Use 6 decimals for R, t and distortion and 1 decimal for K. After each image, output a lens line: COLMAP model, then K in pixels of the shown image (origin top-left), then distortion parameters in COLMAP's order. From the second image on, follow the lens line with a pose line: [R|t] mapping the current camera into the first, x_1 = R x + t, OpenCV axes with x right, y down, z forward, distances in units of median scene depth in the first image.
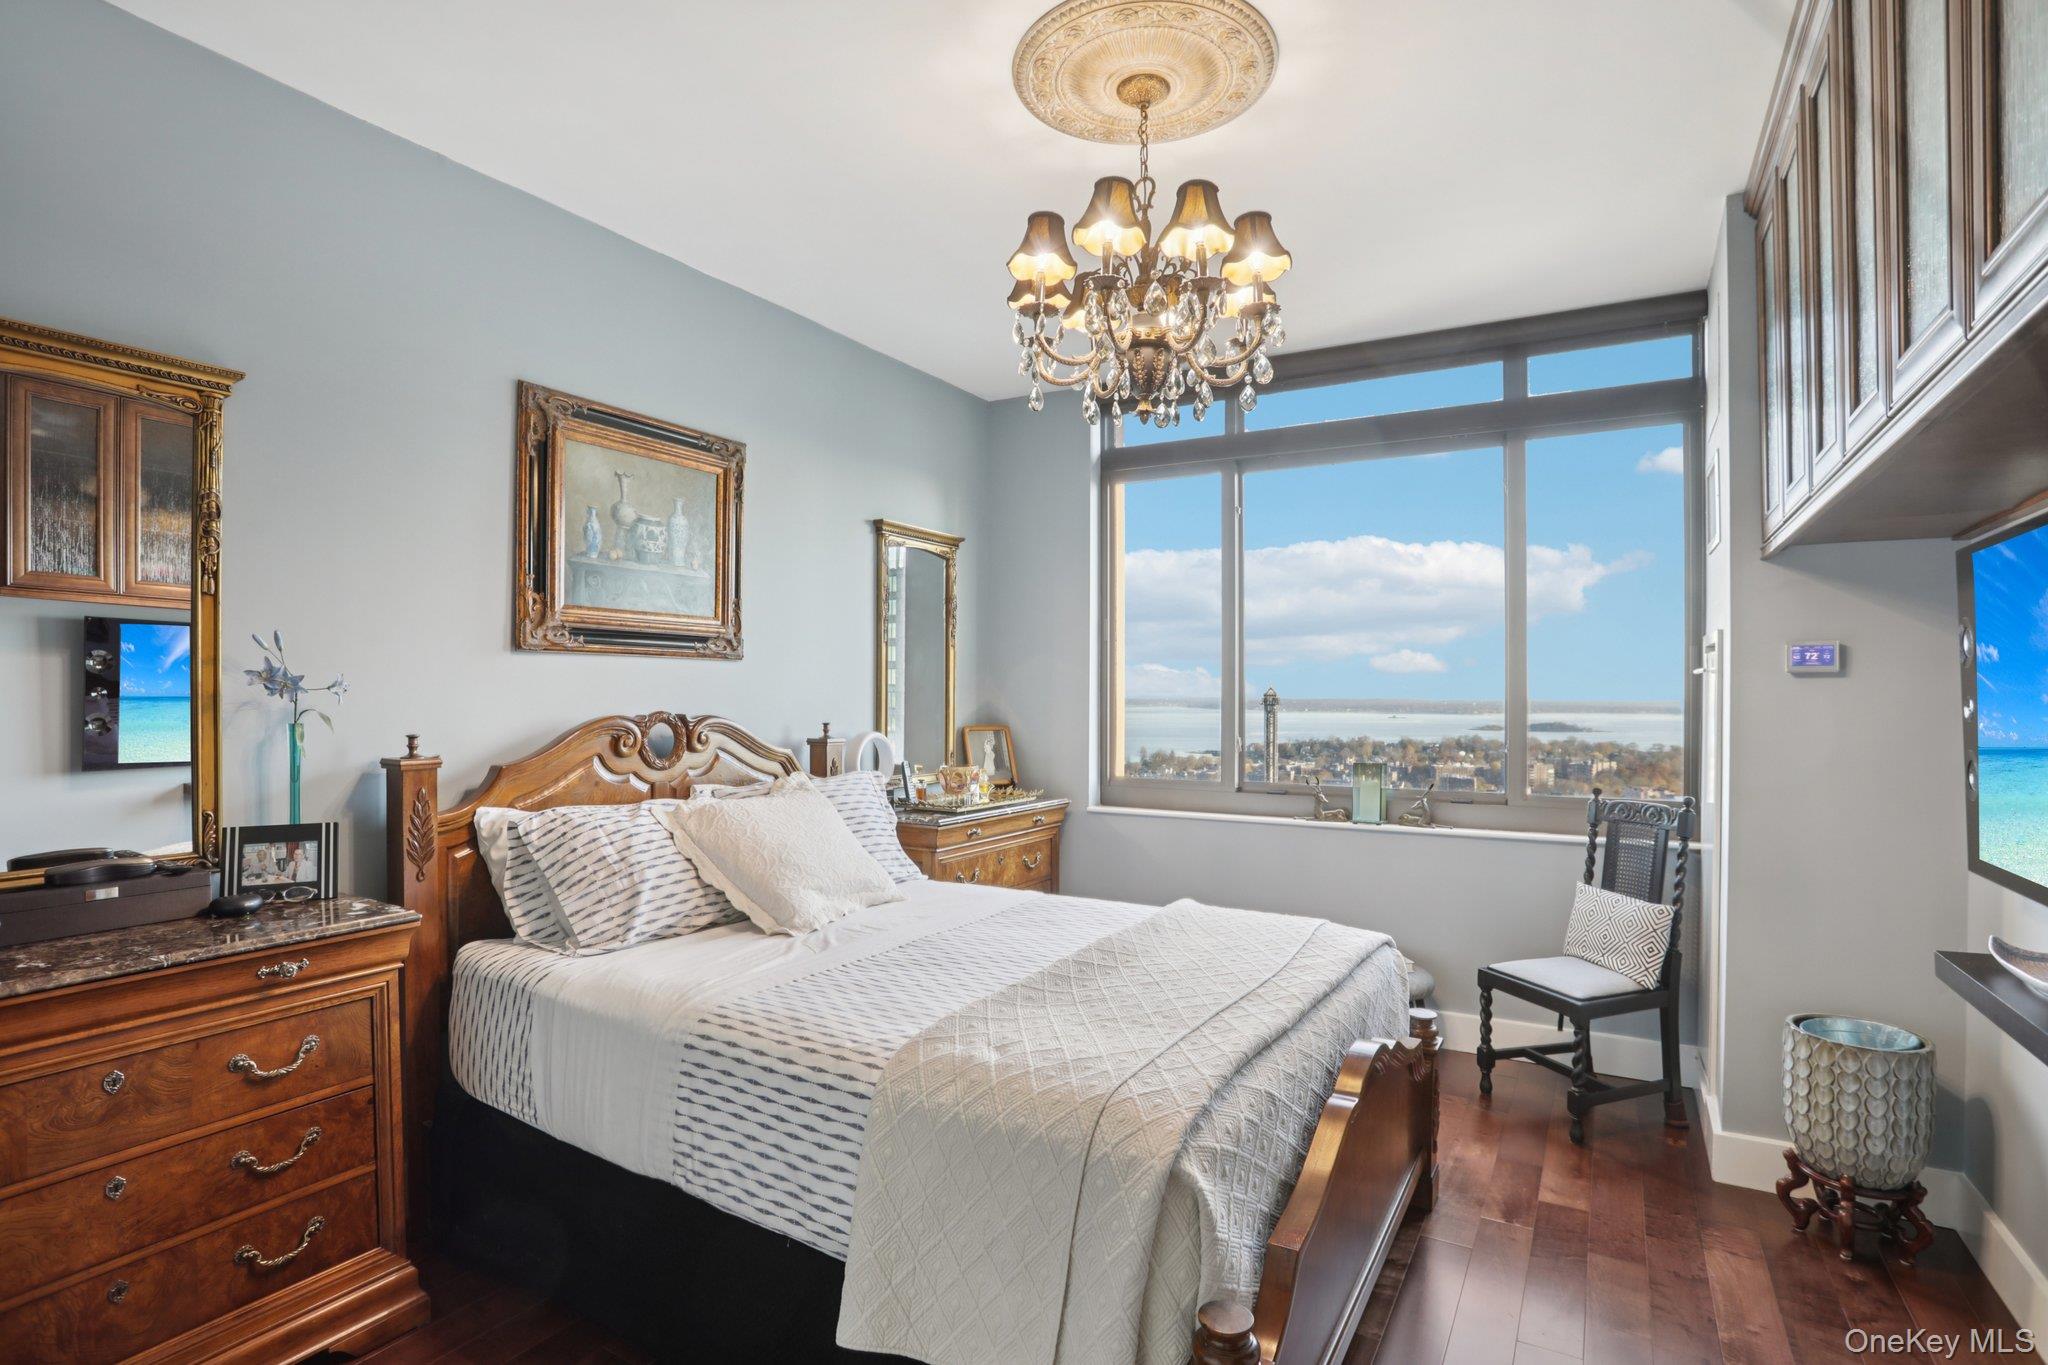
lens RADIAL K [[989.3, 0, 1021.9], [0, 989.3, 694.1], [0, 0, 1]] dist [-0.033444, -0.000037]
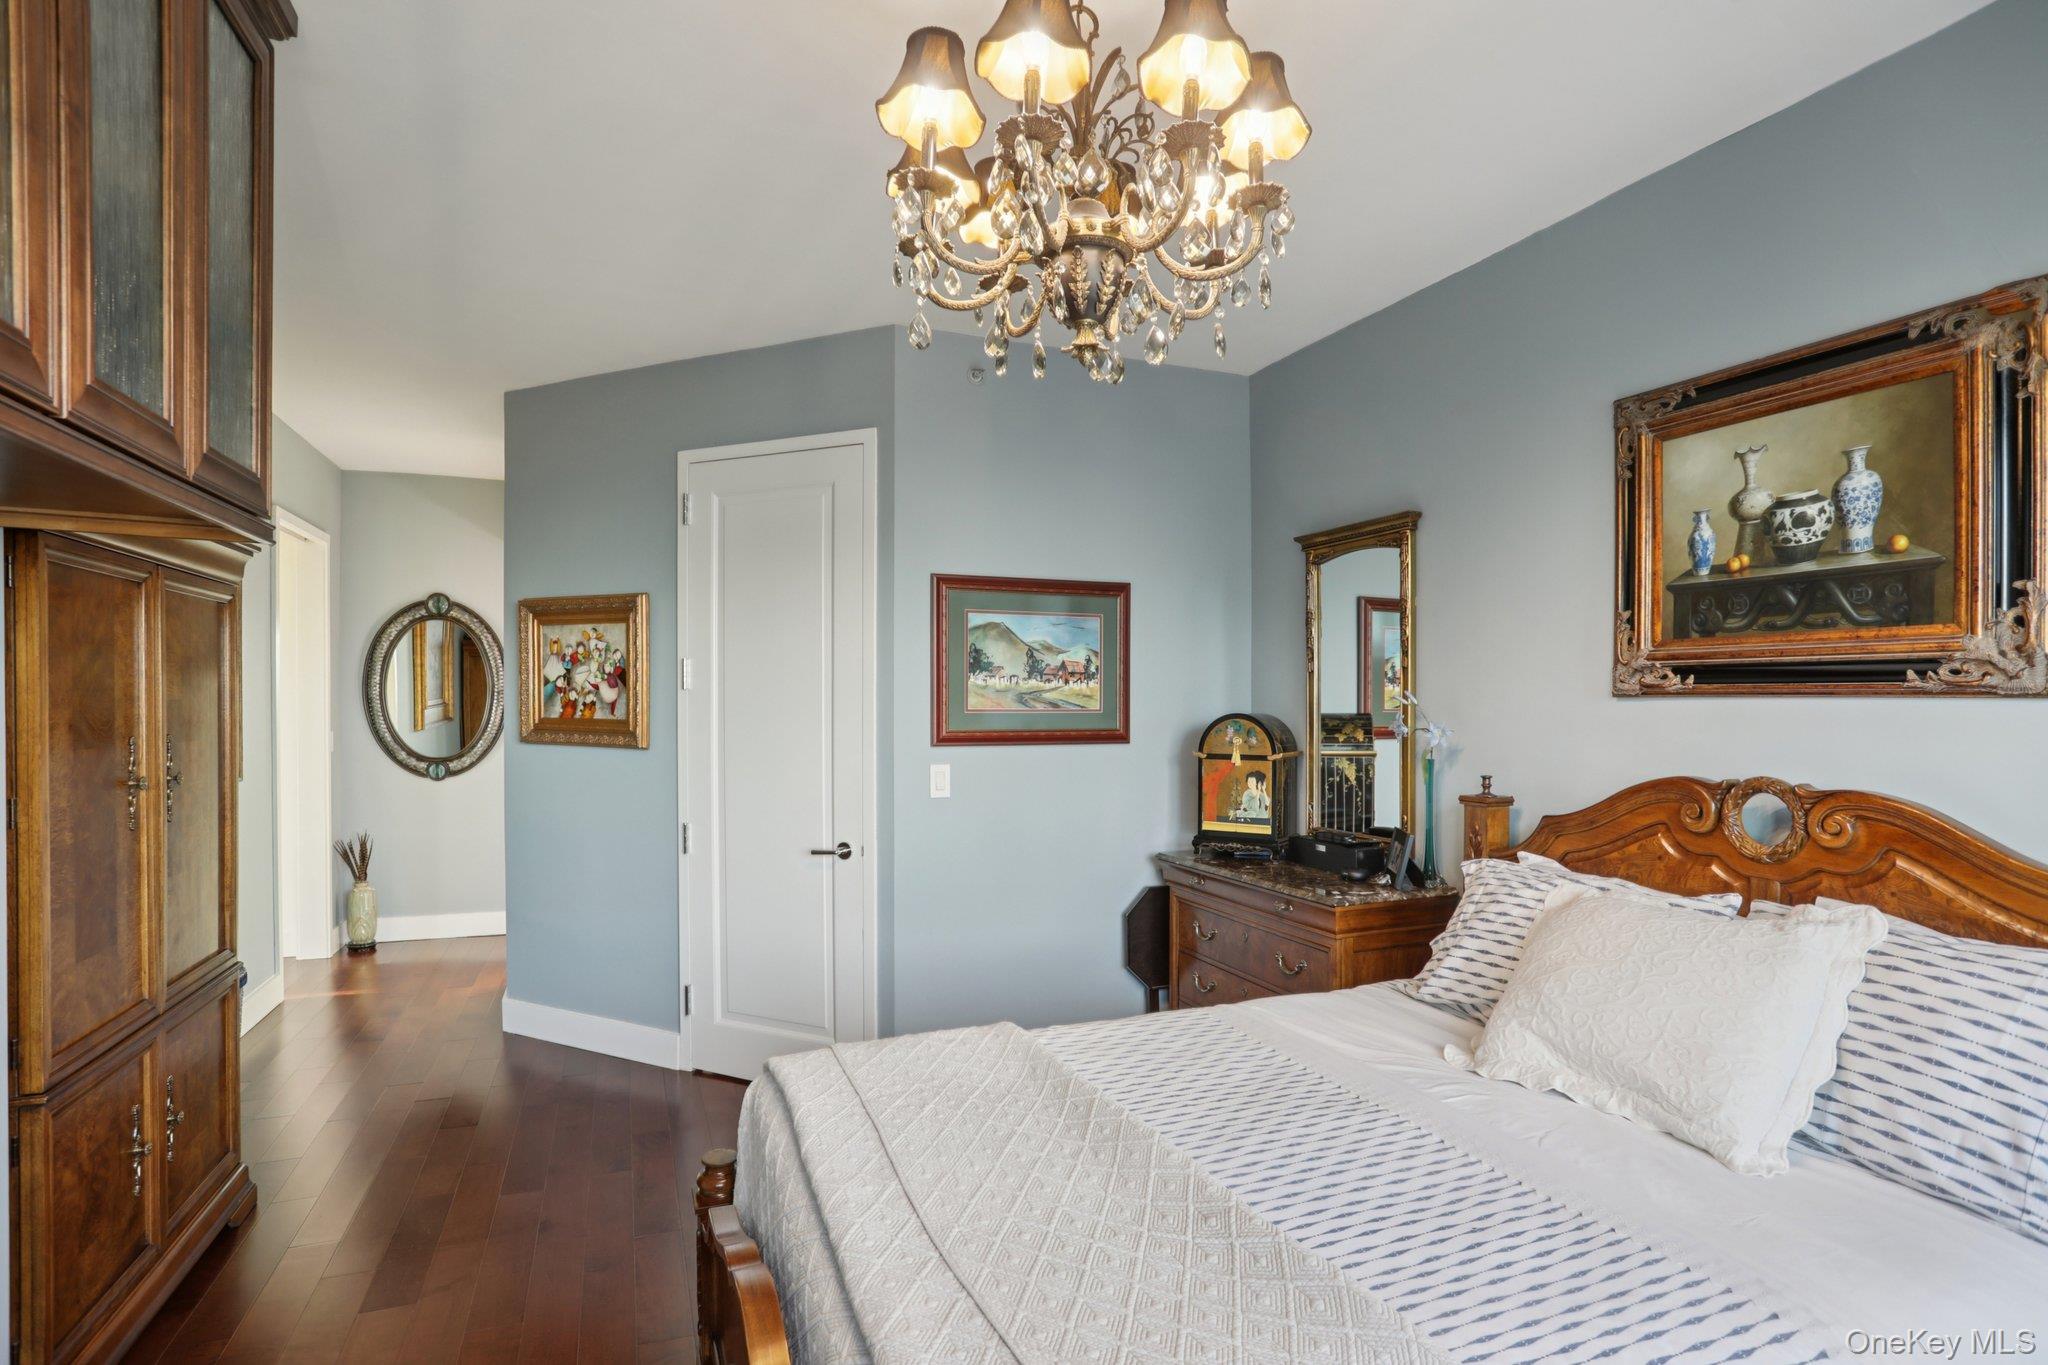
lens RADIAL K [[989.3, 0, 1024.8], [0, 989.3, 696.2], [0, 0, 1]] dist [-0.033444, -0.000037]
pose [[-0.607327, -0.001733, -0.794450, 0.497509], [0.000974, 0.999995, -0.002926, -0.038323], [0.794451, -0.002551, -0.607322, 1.004192]]
